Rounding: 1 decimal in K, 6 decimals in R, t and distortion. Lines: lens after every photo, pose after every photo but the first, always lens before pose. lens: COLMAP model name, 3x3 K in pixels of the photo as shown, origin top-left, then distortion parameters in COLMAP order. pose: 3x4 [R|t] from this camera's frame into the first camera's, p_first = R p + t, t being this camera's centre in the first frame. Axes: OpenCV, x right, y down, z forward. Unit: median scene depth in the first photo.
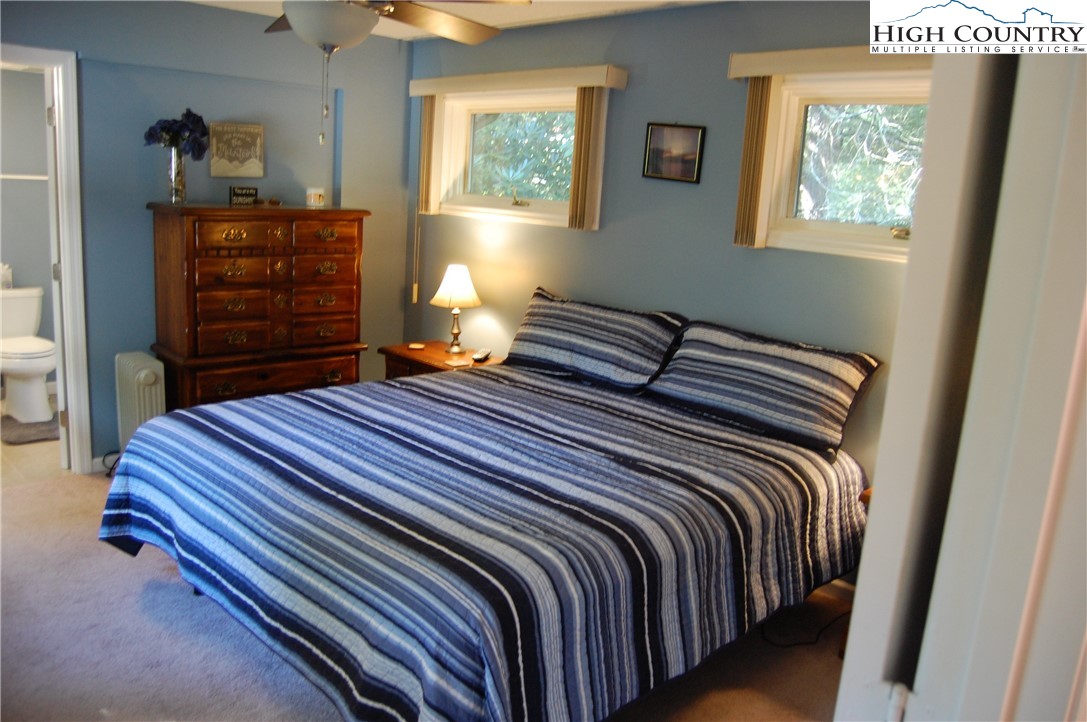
lens RADIAL K [[837.7, 0, 543.5], [0, 837.7, 361.0], [0, 0, 1]] dist [-0.089251, 0.001313]
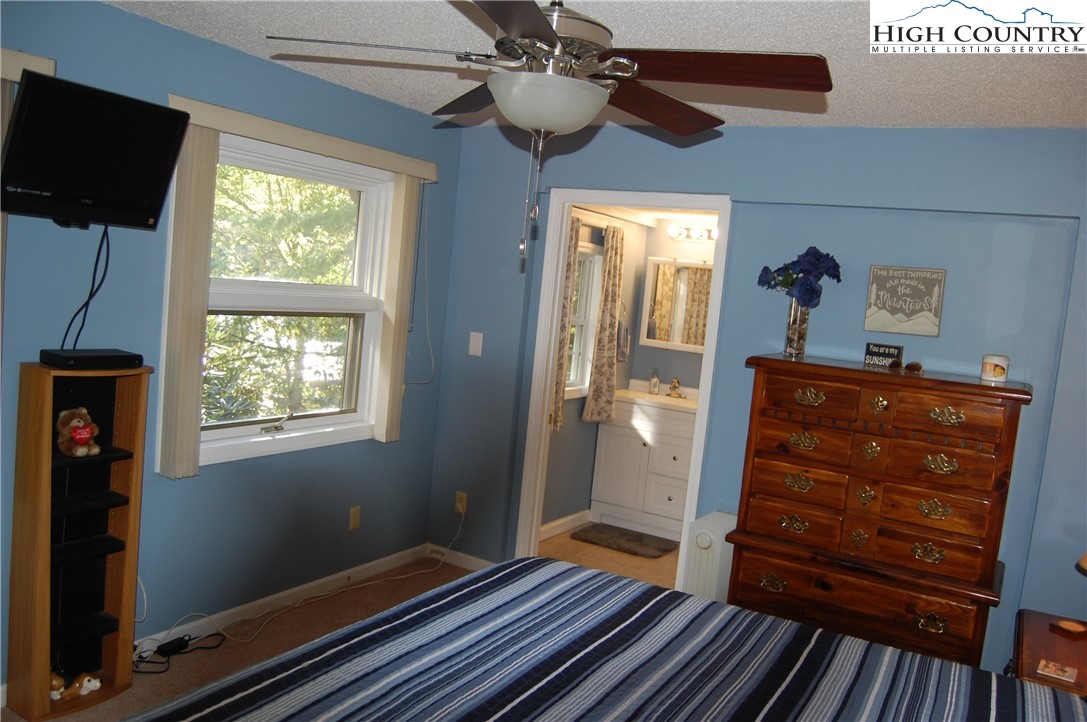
lens RADIAL K [[837.7, 0, 543.5], [0, 837.7, 361.0], [0, 0, 1]] dist [-0.089251, 0.001313]
pose [[0.242464, 0.047981, -0.968973, 0.314277], [-0.272663, 0.961889, -0.020597, -0.091662], [0.931057, 0.269197, 0.246306, 0.509363]]
